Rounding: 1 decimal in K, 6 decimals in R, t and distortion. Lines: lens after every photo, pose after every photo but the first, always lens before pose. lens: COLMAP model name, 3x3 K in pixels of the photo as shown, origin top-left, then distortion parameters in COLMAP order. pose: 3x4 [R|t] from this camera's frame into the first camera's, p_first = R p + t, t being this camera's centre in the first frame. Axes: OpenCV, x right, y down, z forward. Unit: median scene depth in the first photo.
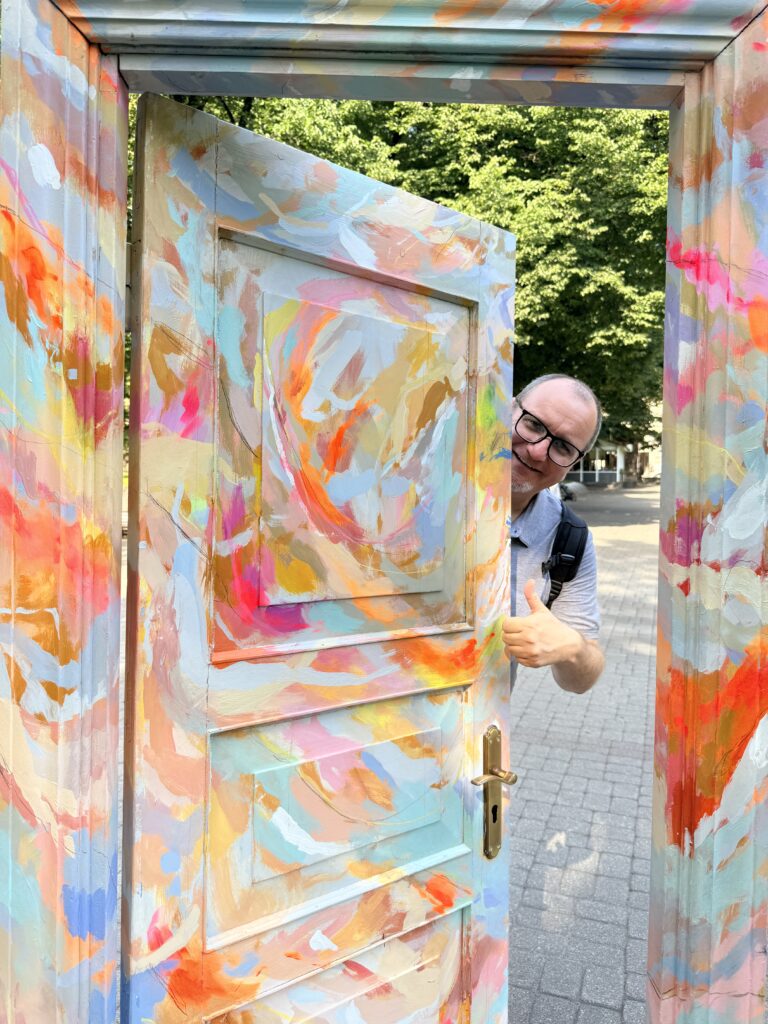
lens RADIAL K [[716.9, 0, 385.8], [0, 716.9, 515.5], [0, 0, 1]] dist [0.021874, -0.025296]
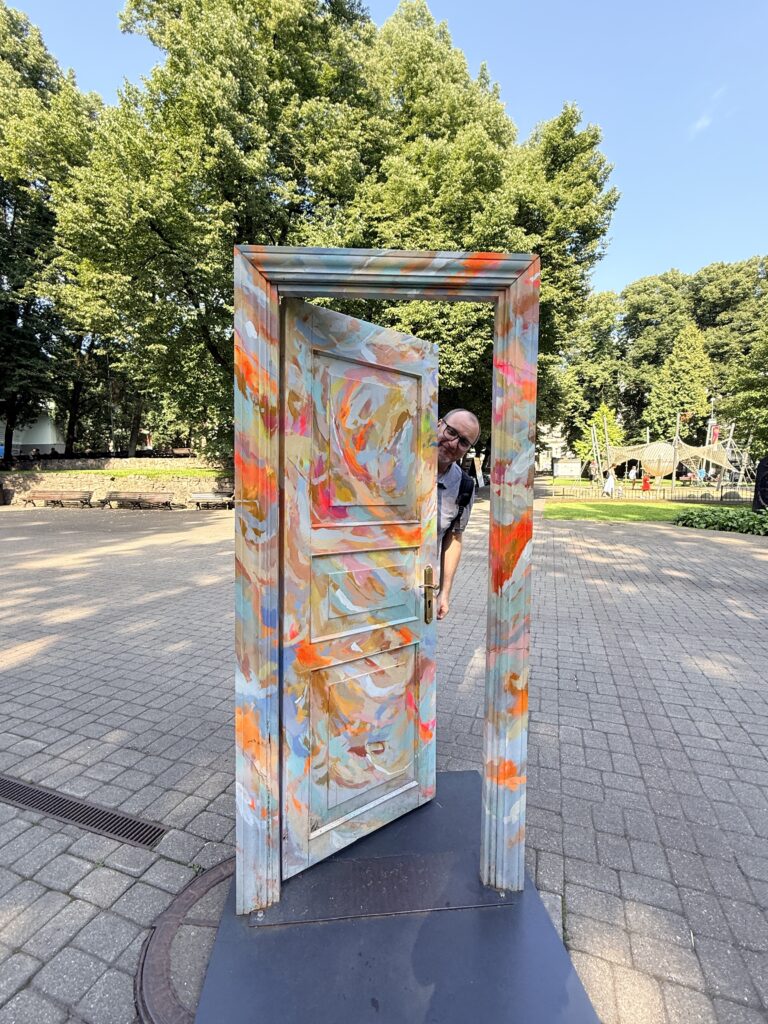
lens RADIAL K [[475.3, 0, 384.6], [0, 475.3, 515.8], [0, 0, 1]] dist [-0.017360, 0.000368]
pose [[0.999650, -0.007170, 0.025450, -0.033010], [0.006249, 0.999329, 0.036100, 0.104516], [-0.025691, -0.035929, 0.999024, -0.611759]]
